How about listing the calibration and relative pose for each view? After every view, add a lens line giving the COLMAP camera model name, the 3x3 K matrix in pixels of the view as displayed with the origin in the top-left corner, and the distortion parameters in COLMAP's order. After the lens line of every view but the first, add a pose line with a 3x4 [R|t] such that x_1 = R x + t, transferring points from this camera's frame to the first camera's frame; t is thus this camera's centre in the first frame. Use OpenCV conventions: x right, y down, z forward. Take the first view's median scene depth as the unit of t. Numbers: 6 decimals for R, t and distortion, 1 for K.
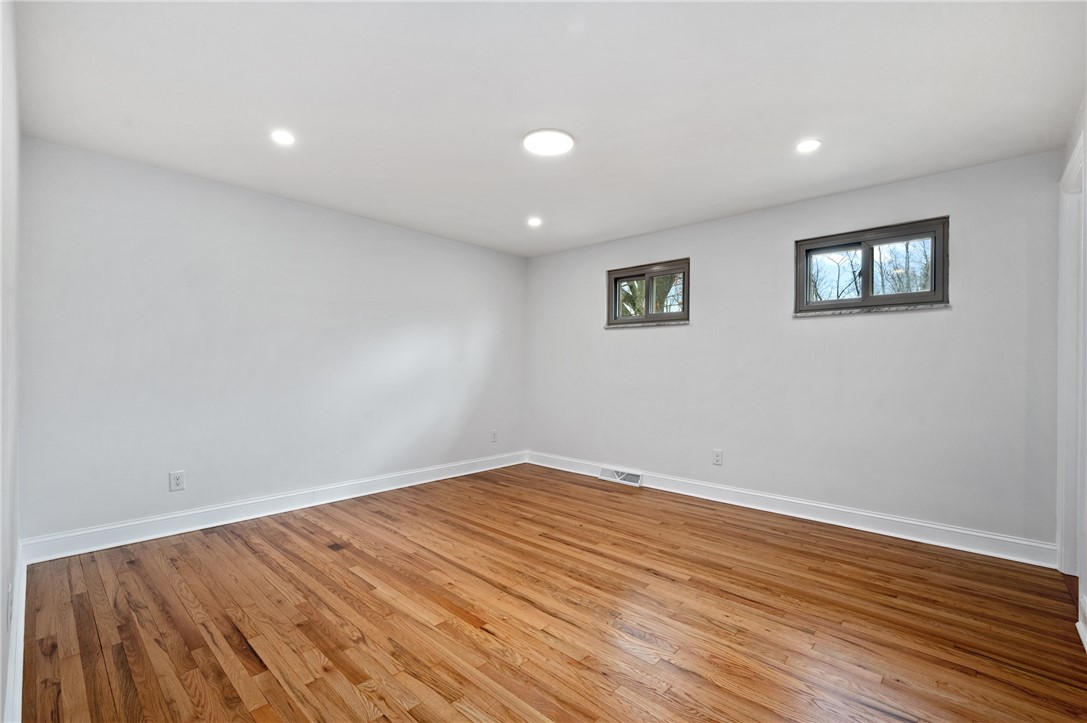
lens RADIAL K [[461.1, 0, 545.7], [0, 461.1, 362.5], [0, 0, 1]] dist [-0.000095, 0.000262]
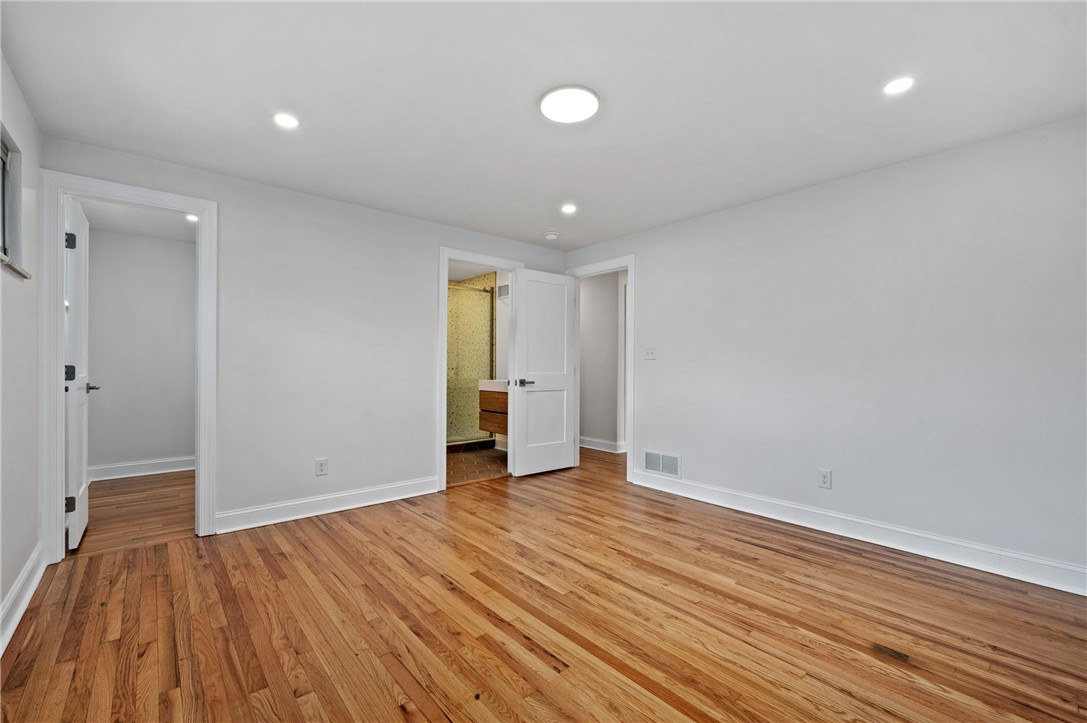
lens RADIAL K [[461.1, 0, 545.7], [0, 461.1, 362.5], [0, 0, 1]] dist [-0.000095, 0.000262]
pose [[-0.992667, -0.011240, 0.120358, -0.068105], [-0.013123, 0.999803, -0.014863, 0.019454], [-0.120167, -0.016333, -0.992619, 2.095148]]
